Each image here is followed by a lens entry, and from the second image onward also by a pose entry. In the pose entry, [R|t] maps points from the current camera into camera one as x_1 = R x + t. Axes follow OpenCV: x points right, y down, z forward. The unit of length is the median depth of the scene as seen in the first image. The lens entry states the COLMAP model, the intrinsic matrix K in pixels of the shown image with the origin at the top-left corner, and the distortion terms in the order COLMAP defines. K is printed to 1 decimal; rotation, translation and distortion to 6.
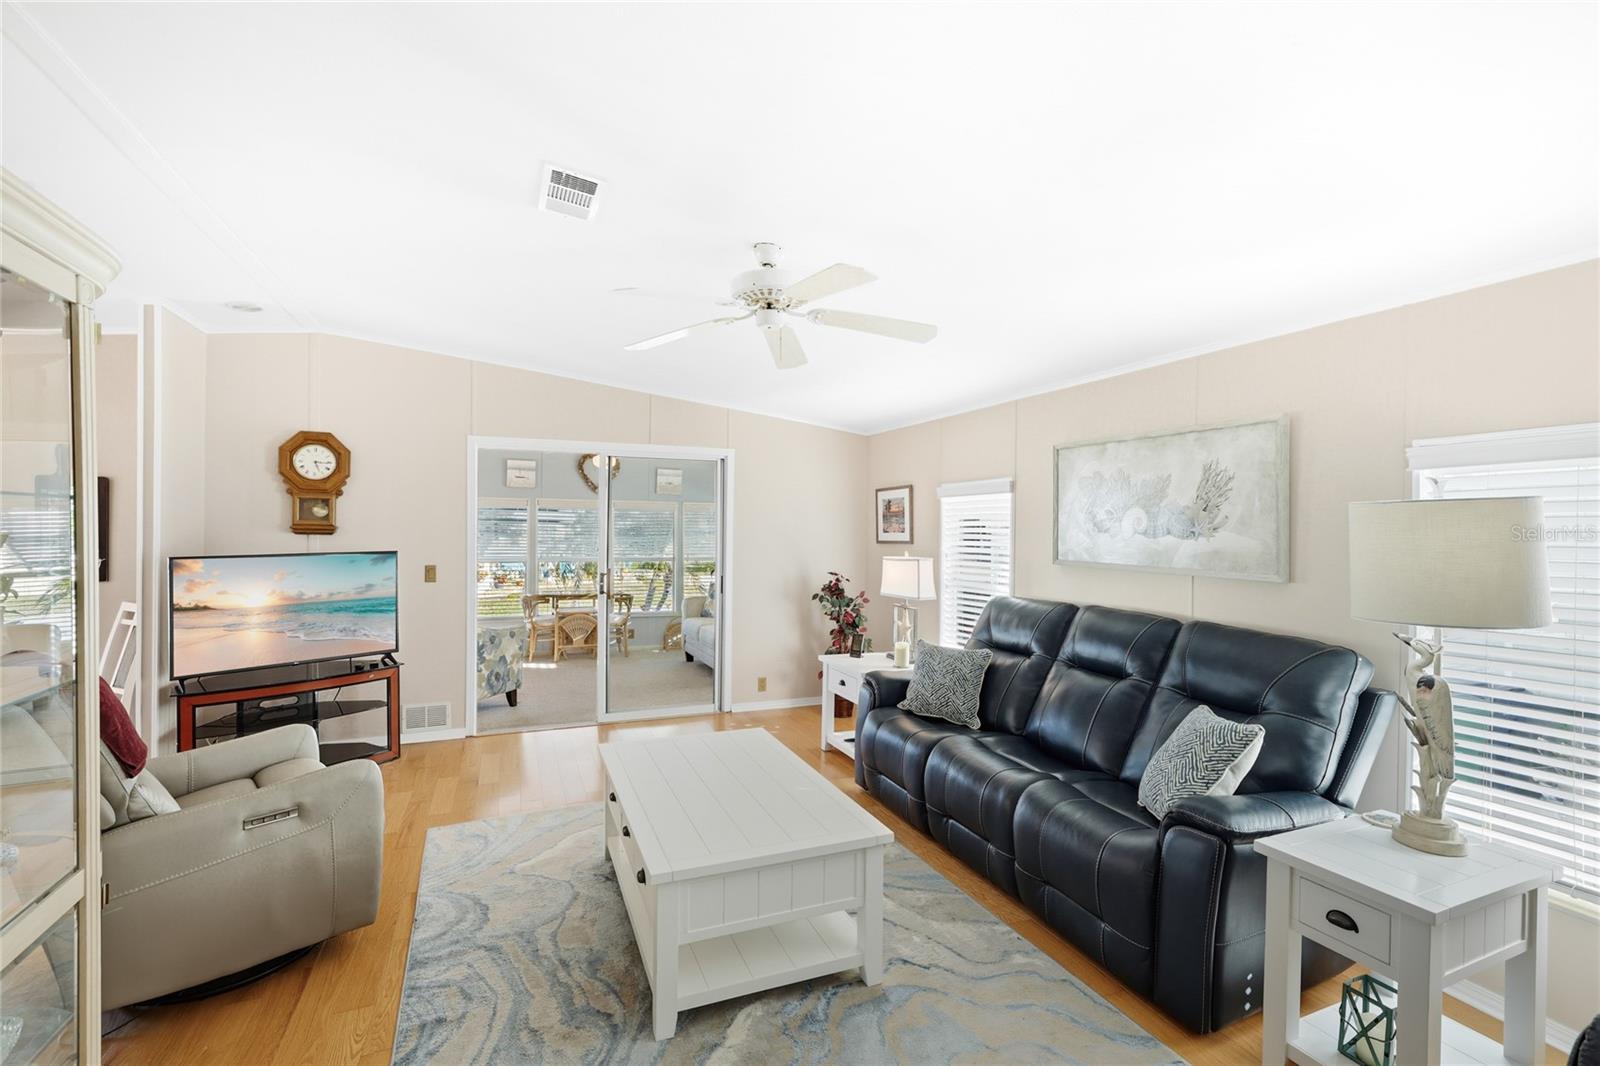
lens RADIAL K [[717.6, 0, 792.9], [0, 717.6, 530.8], [0, 0, 1]] dist [0.002481, -0.000187]
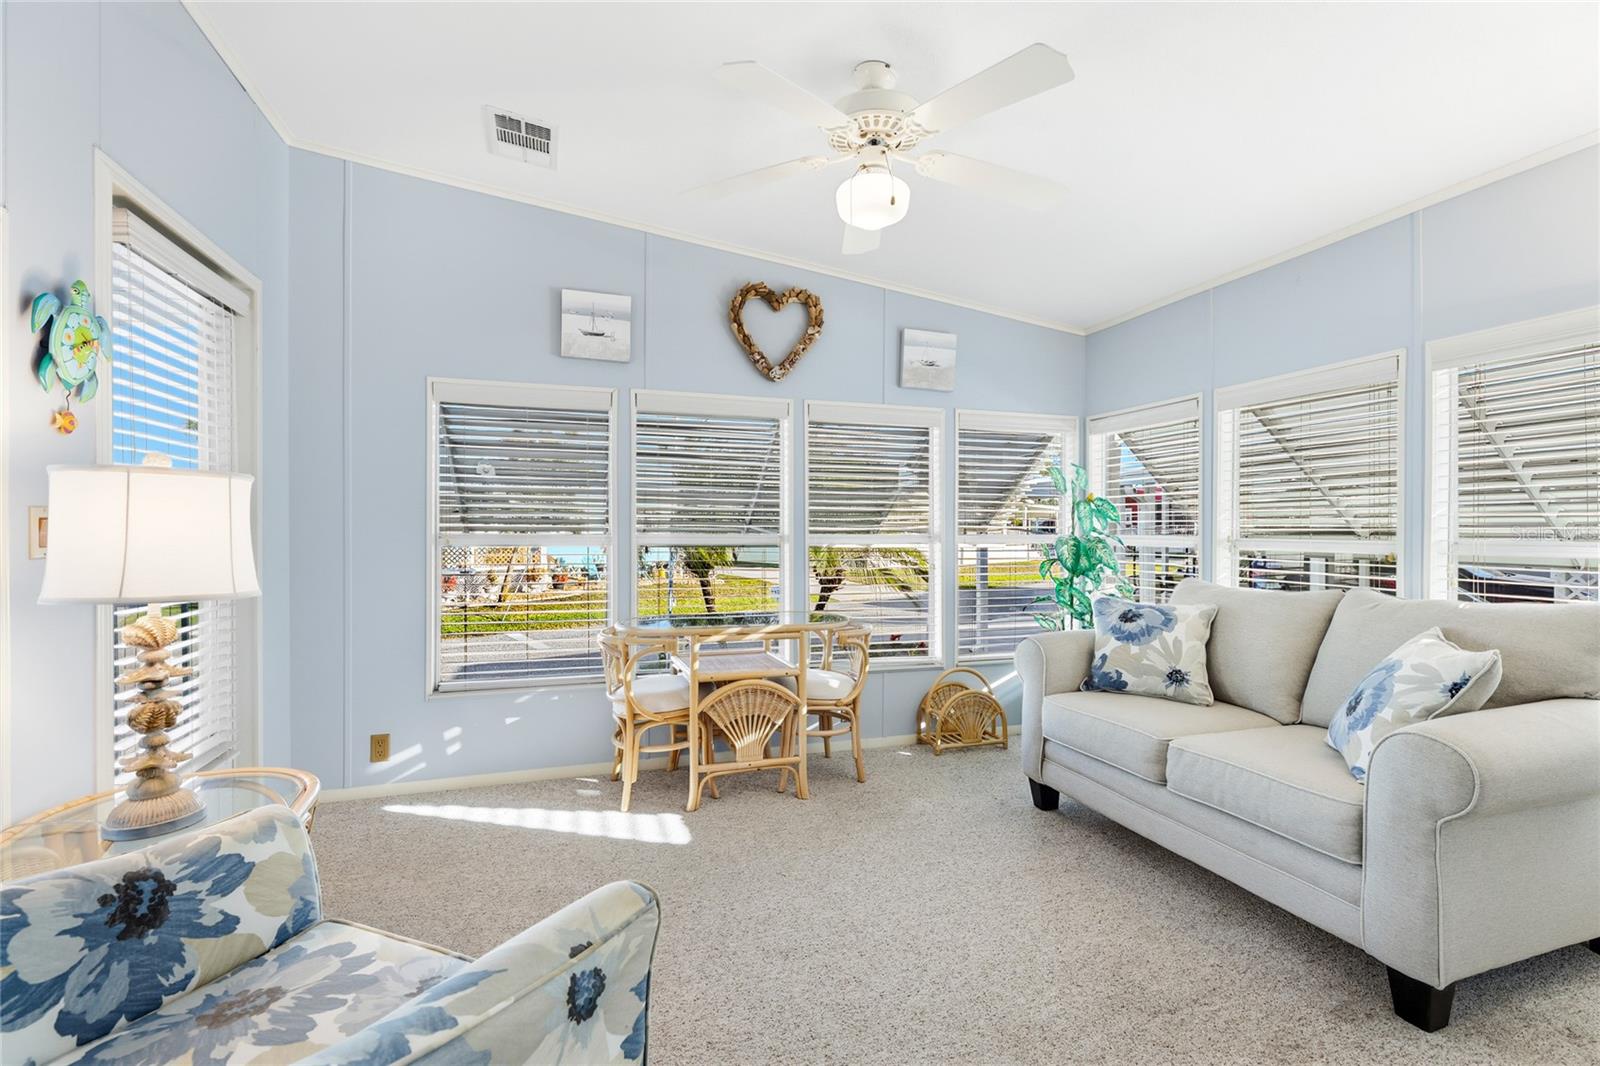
lens RADIAL K [[717.6, 0, 809.8], [0, 717.6, 531.0], [0, 0, 1]] dist [0.002481, -0.000187]
pose [[0.998503, -0.005909, -0.054376, -0.420126], [0.006155, 0.999972, 0.004354, 0.062420], [0.054348, -0.004682, 0.998511, 1.065928]]
